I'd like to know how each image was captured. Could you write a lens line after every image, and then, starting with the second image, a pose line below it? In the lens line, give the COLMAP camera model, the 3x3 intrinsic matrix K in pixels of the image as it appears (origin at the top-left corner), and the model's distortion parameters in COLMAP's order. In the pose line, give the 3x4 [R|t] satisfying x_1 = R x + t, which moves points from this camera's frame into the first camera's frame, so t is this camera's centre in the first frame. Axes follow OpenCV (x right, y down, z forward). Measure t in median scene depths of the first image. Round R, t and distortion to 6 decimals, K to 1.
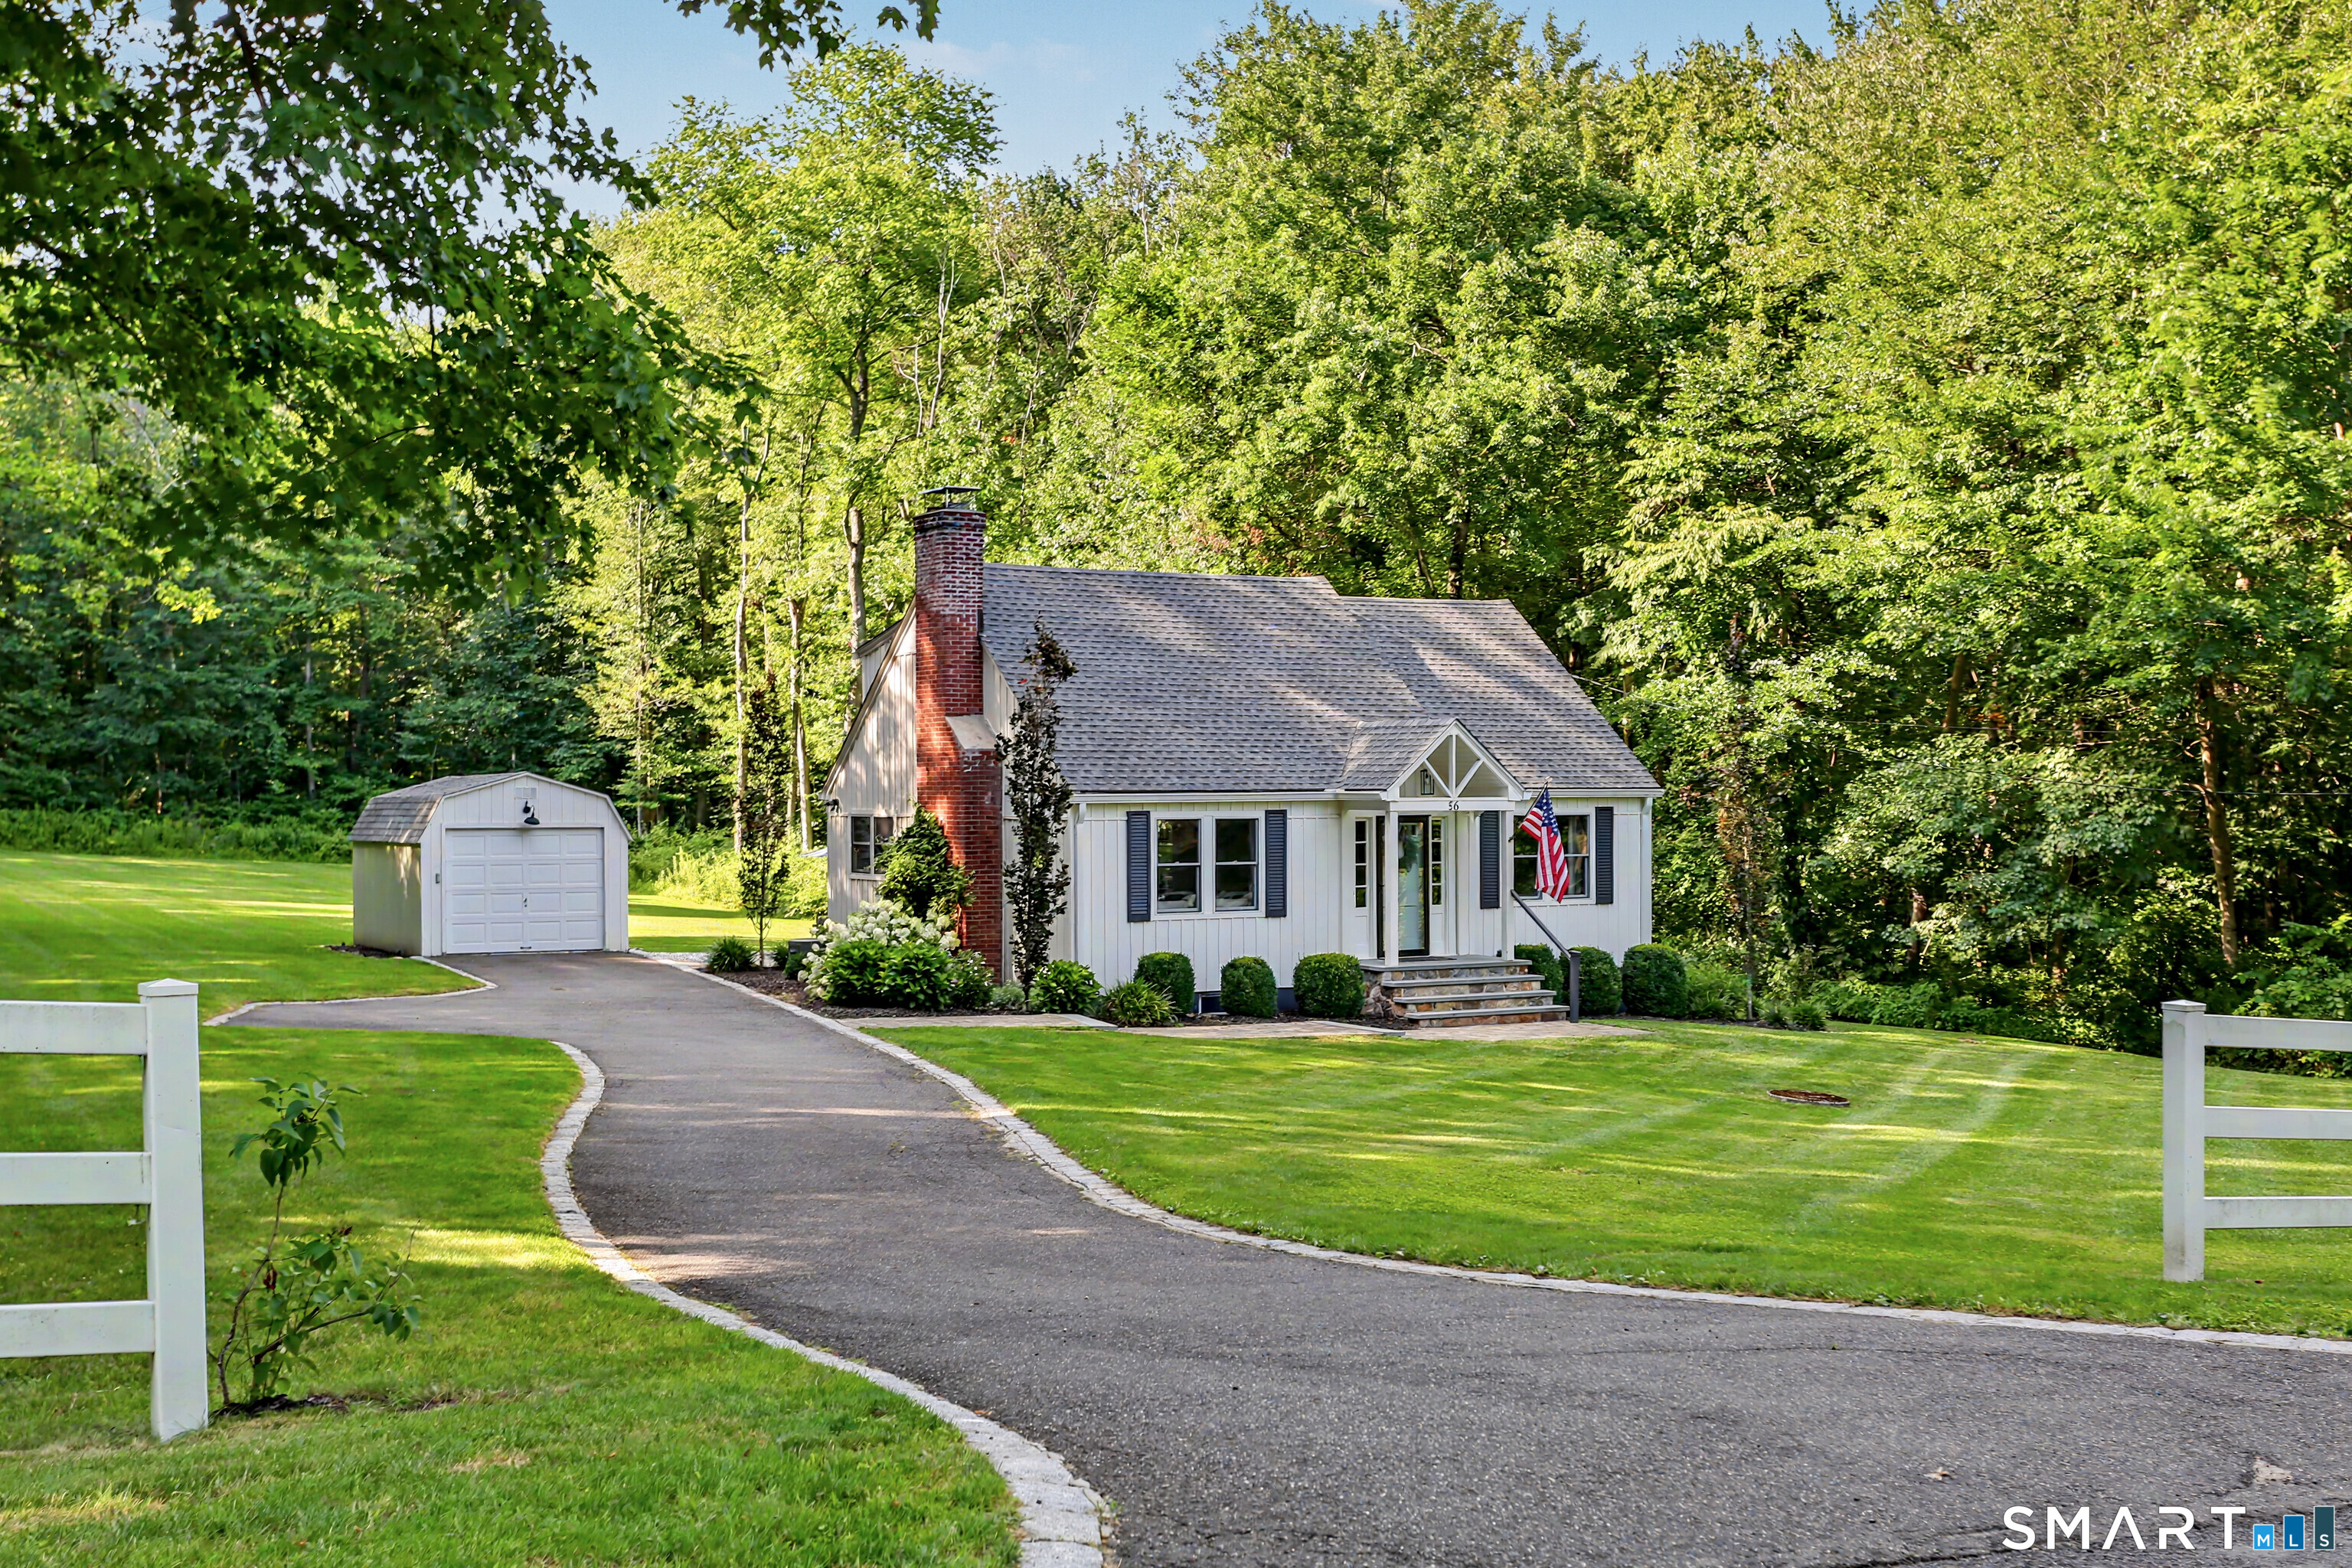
lens RADIAL K [[2683.6, 0, 1174.5], [0, 2683.6, 792.1], [0, 0, 1]] dist [-0.040580, 0.000000]
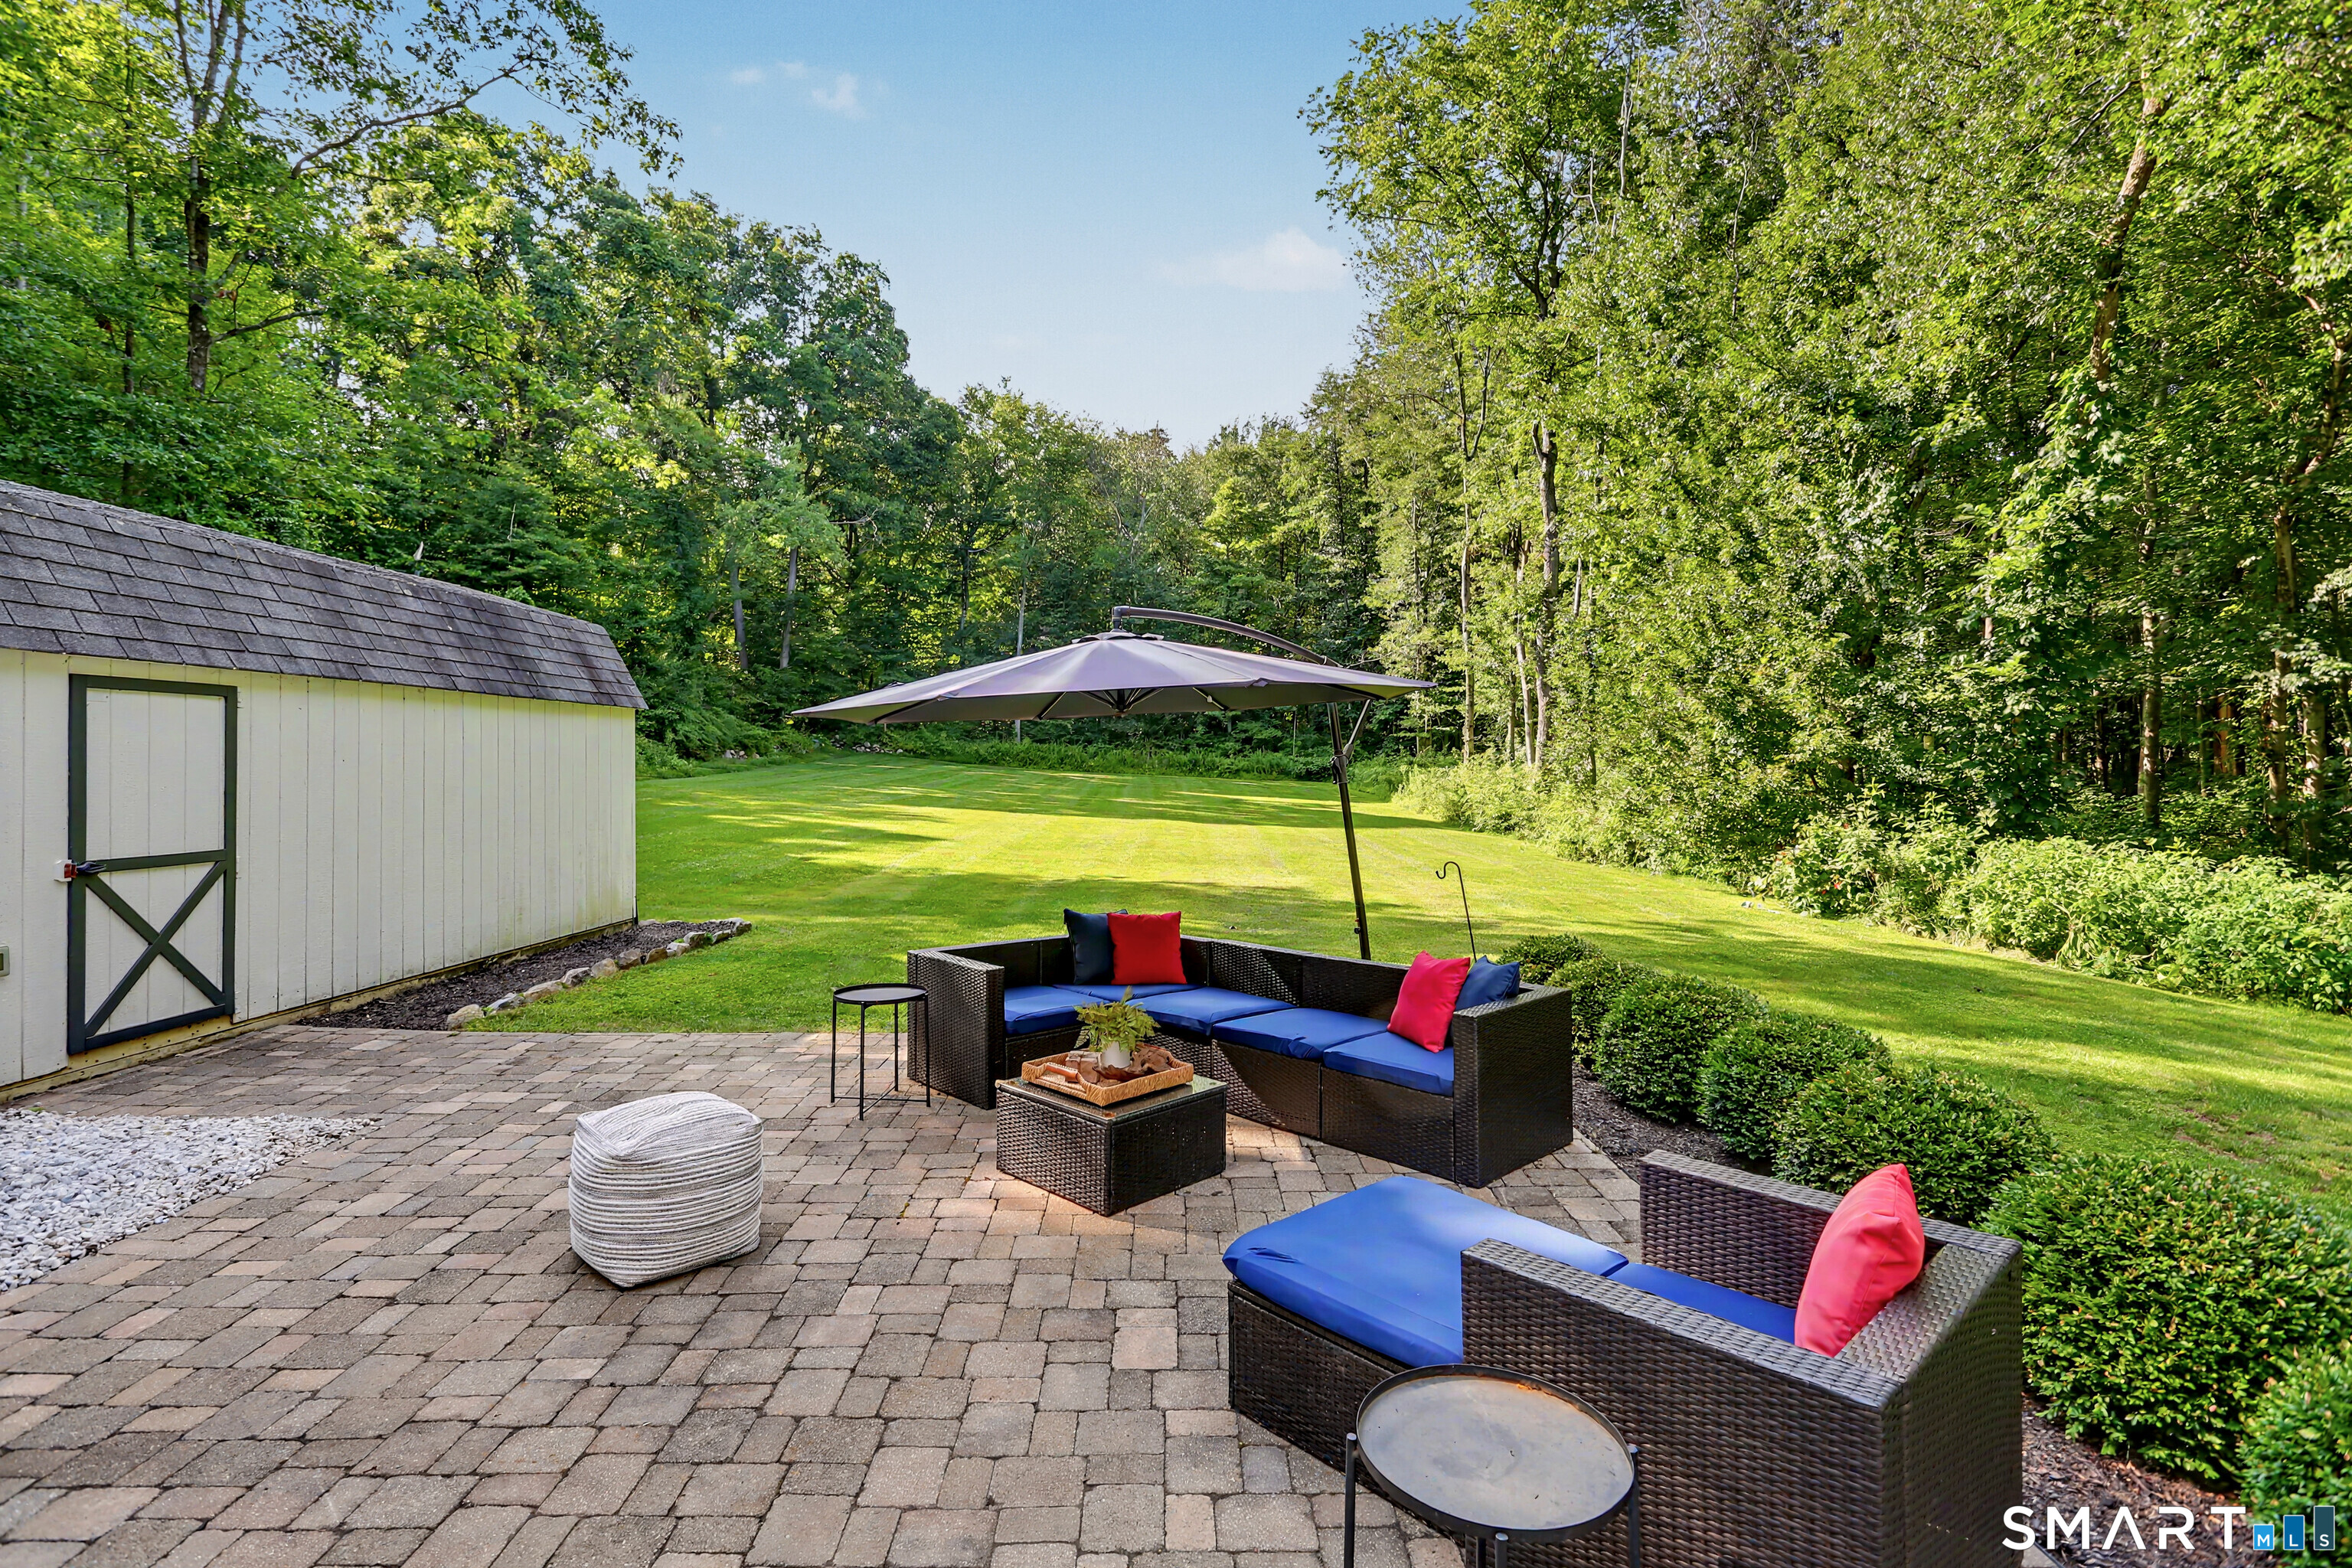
lens RADIAL K [[1129.1, 0, 1166.9], [0, 1129.1, 763.4], [0, 0, 1]] dist [-0.007484, 0.001883]
pose [[0.865313, -0.001460, -0.501229, -0.050987], [0.006221, 0.999950, 0.007826, 0.028910], [0.501193, -0.009890, 0.865279, 0.938815]]
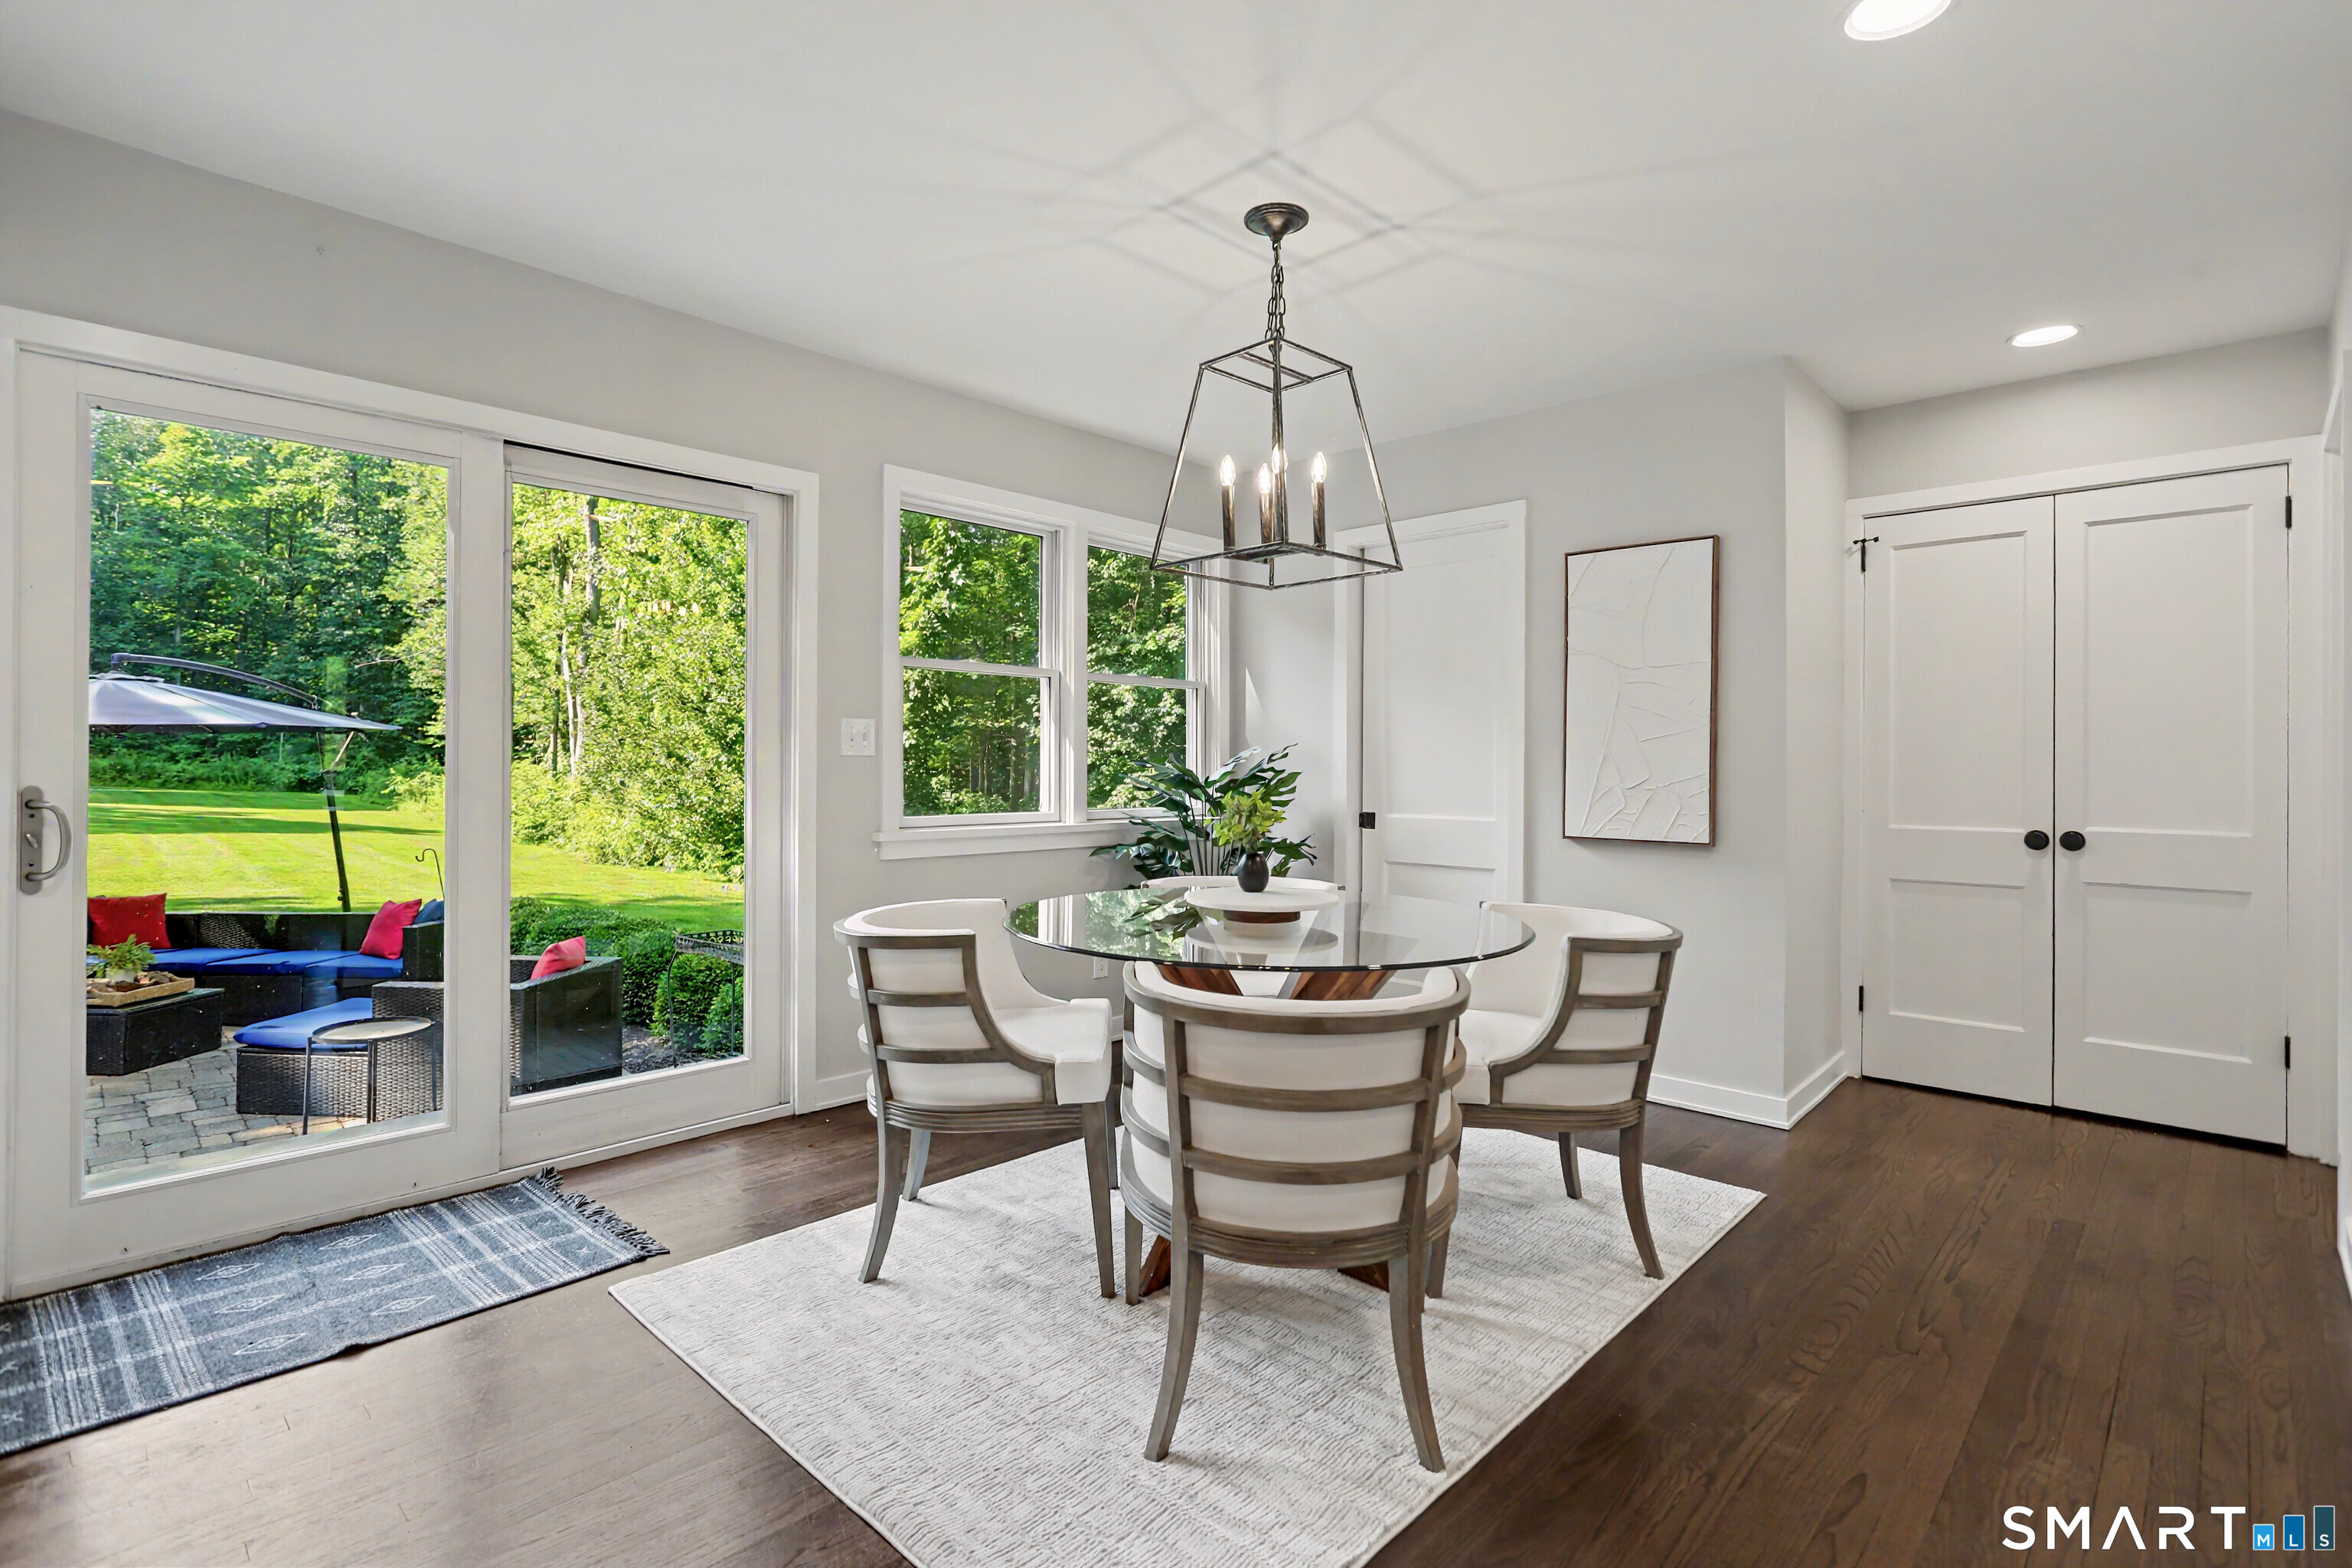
lens RADIAL K [[1129.1, 0, 1165.6], [0, 1129.1, 761.5], [0, 0, 1]] dist [-0.007484, 0.001883]
pose [[0.967890, 0.013161, 0.251028, -0.016325], [-0.011841, 0.999907, -0.006767, 0.027292], [-0.251094, 0.003577, 0.967956, 0.859663]]
